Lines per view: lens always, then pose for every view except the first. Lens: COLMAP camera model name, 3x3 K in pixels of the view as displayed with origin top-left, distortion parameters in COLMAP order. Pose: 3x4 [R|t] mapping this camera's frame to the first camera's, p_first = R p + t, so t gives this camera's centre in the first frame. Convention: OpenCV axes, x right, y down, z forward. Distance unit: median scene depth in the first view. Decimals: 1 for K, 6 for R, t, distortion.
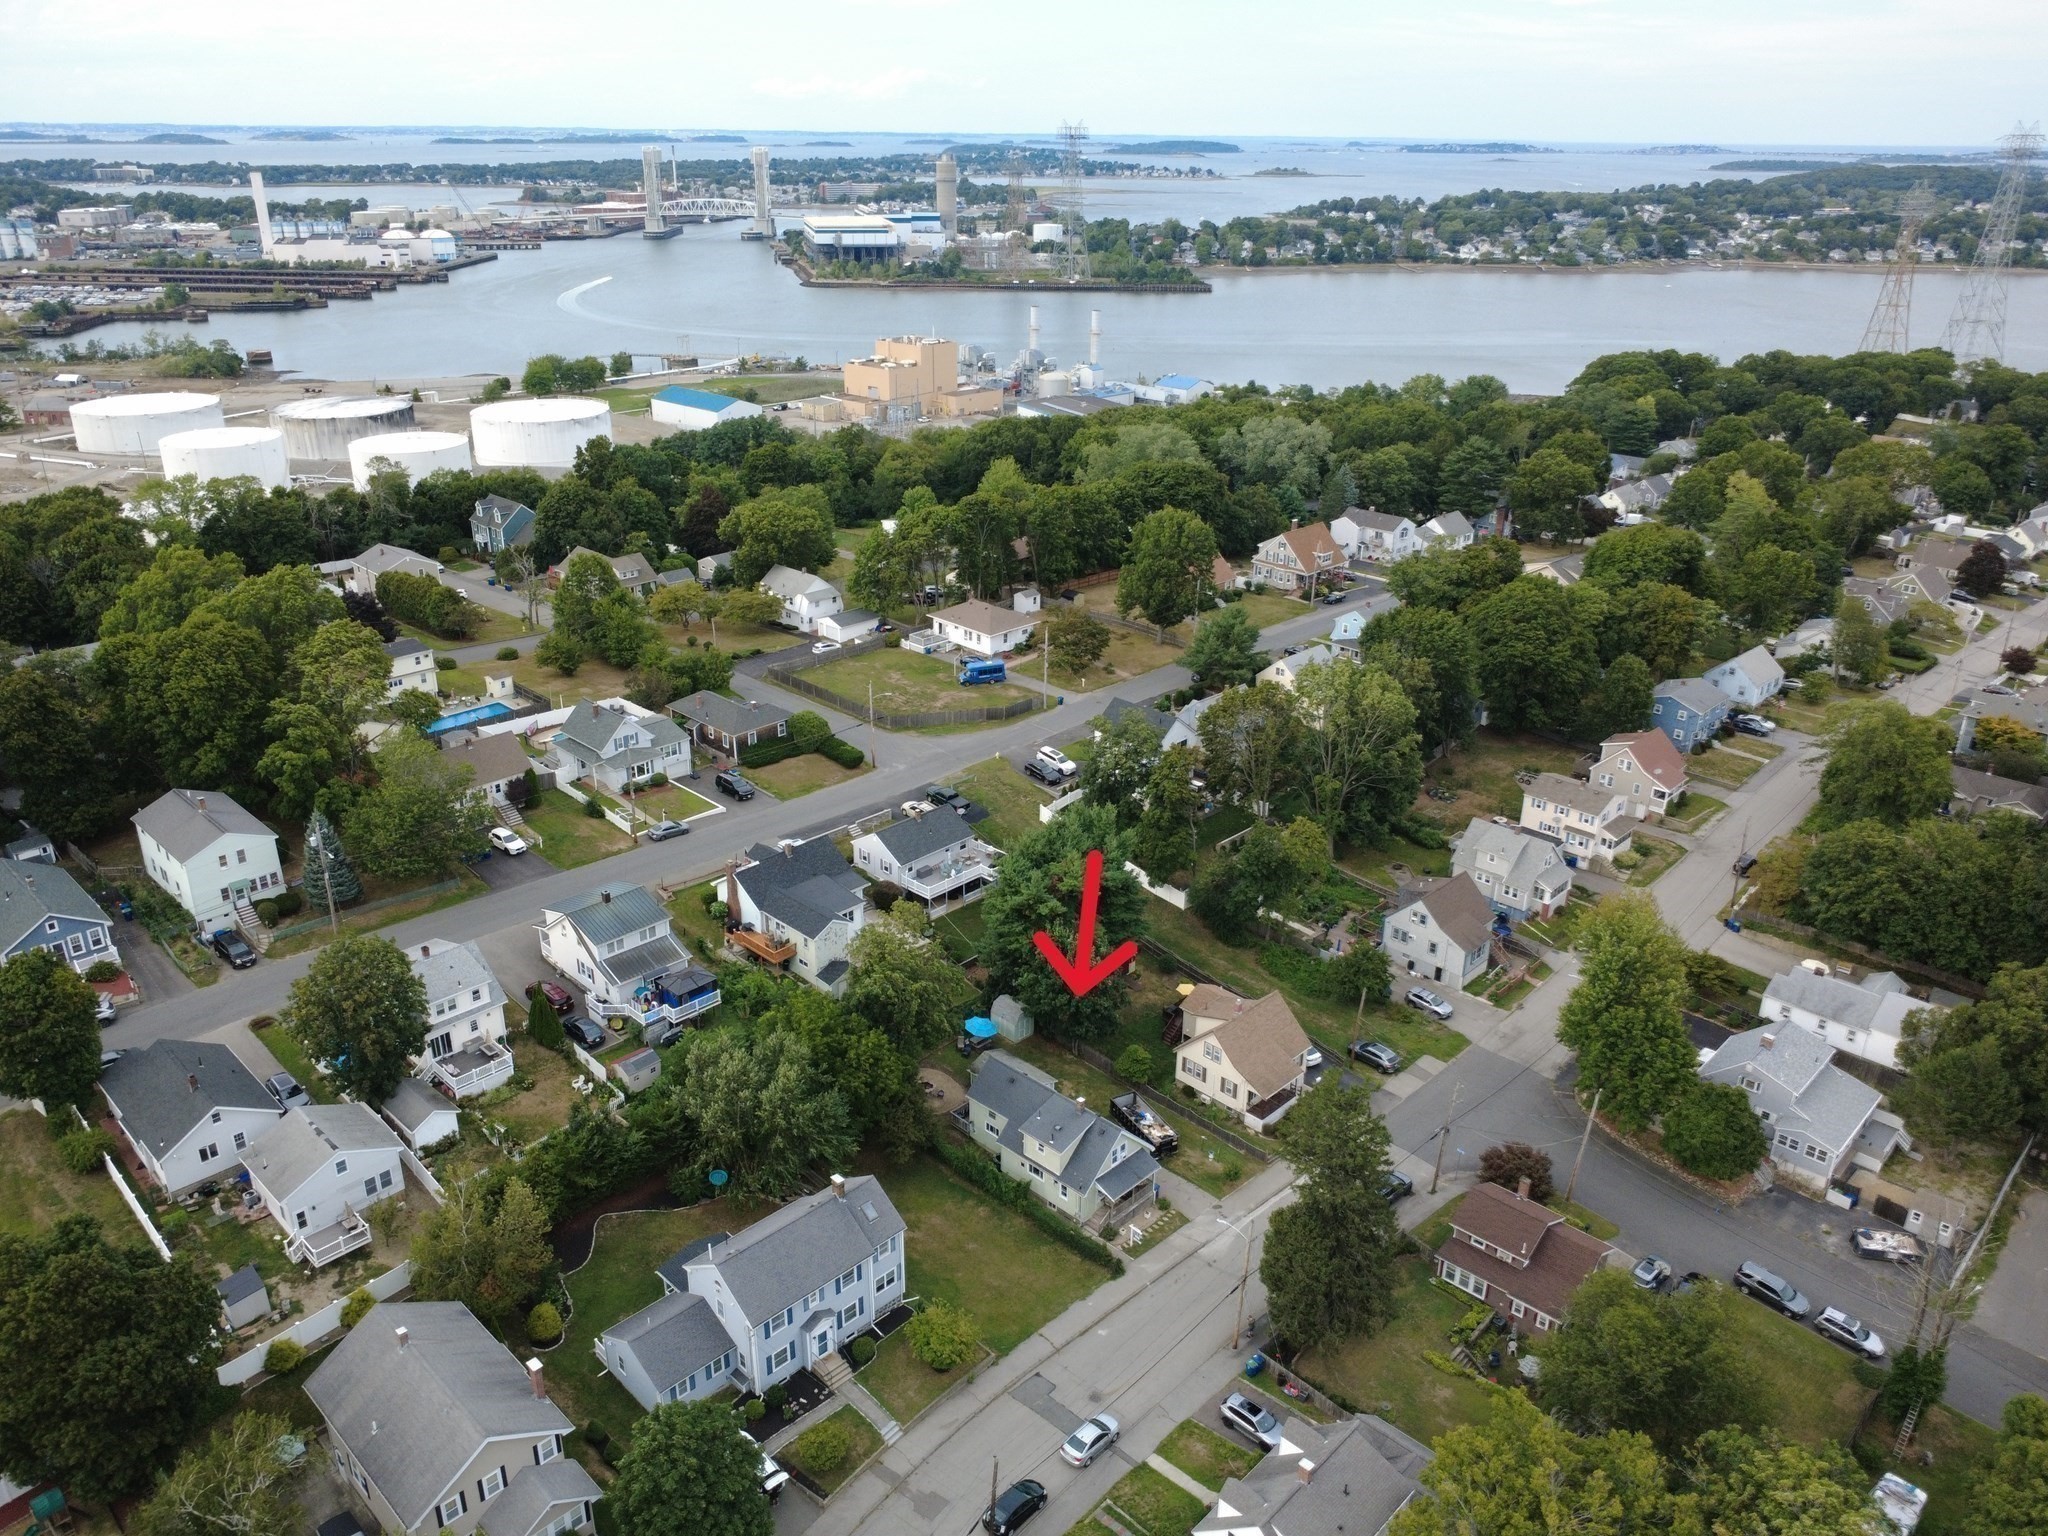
lens RADIAL K [[1490.6, 0, 1027.1], [0, 1490.6, 770.1], [0, 0, 1]] dist [-0.001004, -0.001706]
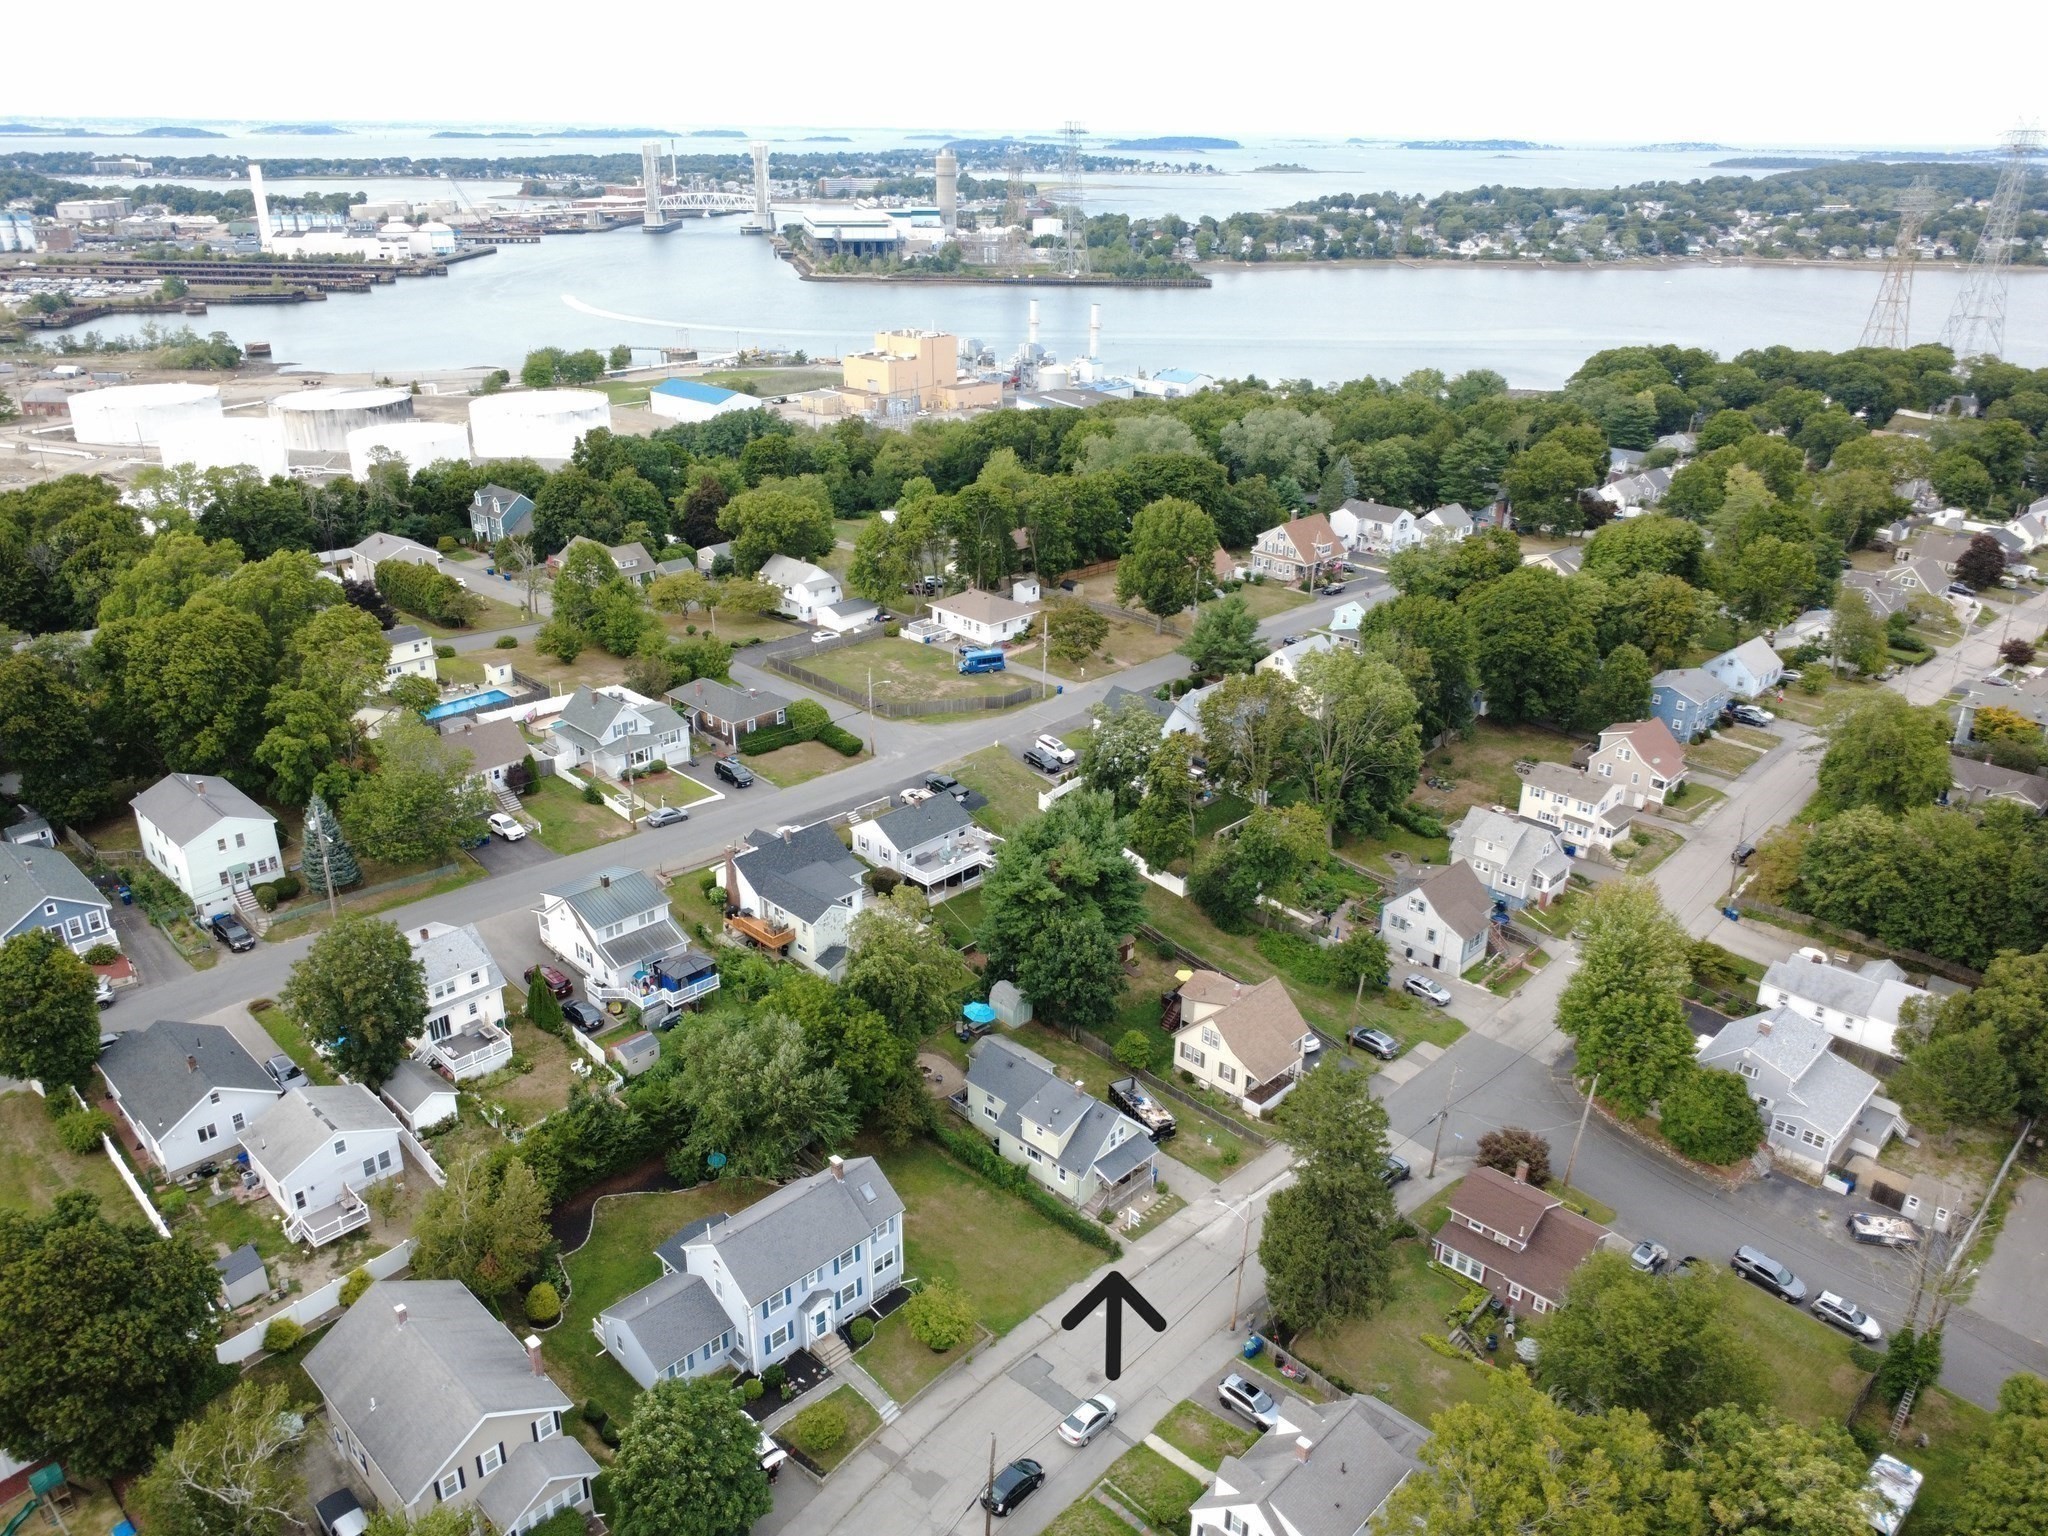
lens RADIAL K [[1490.6, 0, 1027.1], [0, 1490.6, 770.1], [0, 0, 1]] dist [-0.001004, -0.001706]
pose [[0.999997, 0.002058, 0.000934, -0.000209], [-0.002060, 0.999995, 0.002475, 0.005472], [-0.000928, -0.002477, 0.999997, -0.000176]]
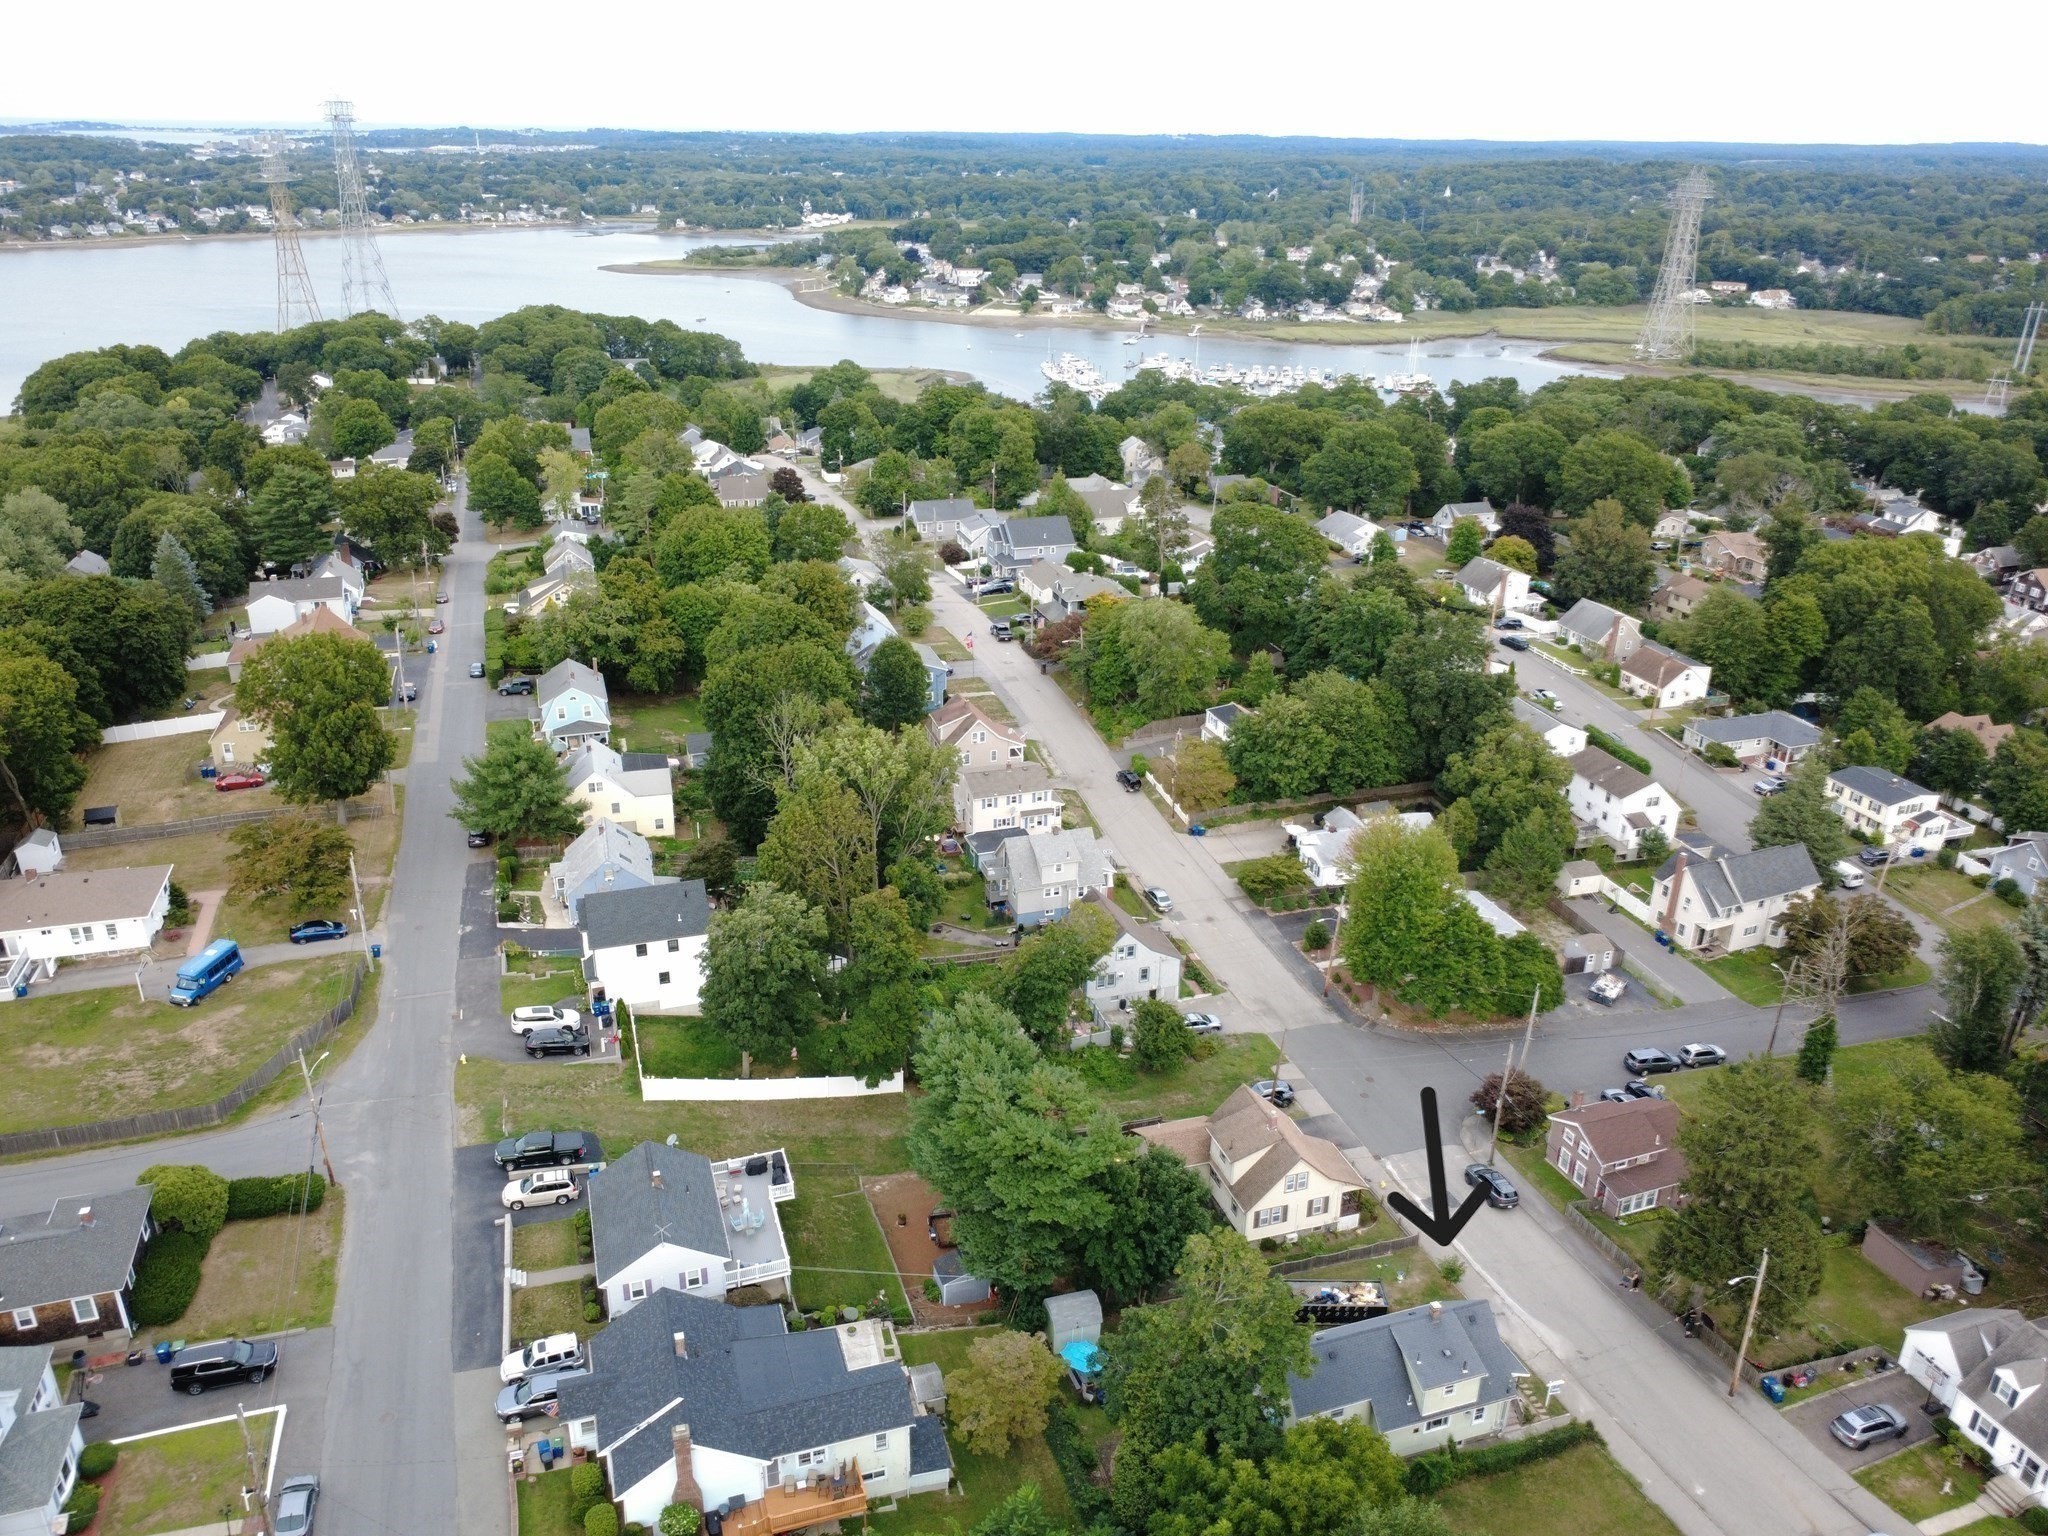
lens RADIAL K [[1490.6, 0, 1027.1], [0, 1490.6, 770.1], [0, 0, 1]] dist [-0.001004, -0.001706]
pose [[0.463623, -0.353146, 0.812614, -0.389439], [0.339201, 0.918011, 0.205425, -0.175818], [-0.818533, 0.180399, 0.545399, 0.451461]]
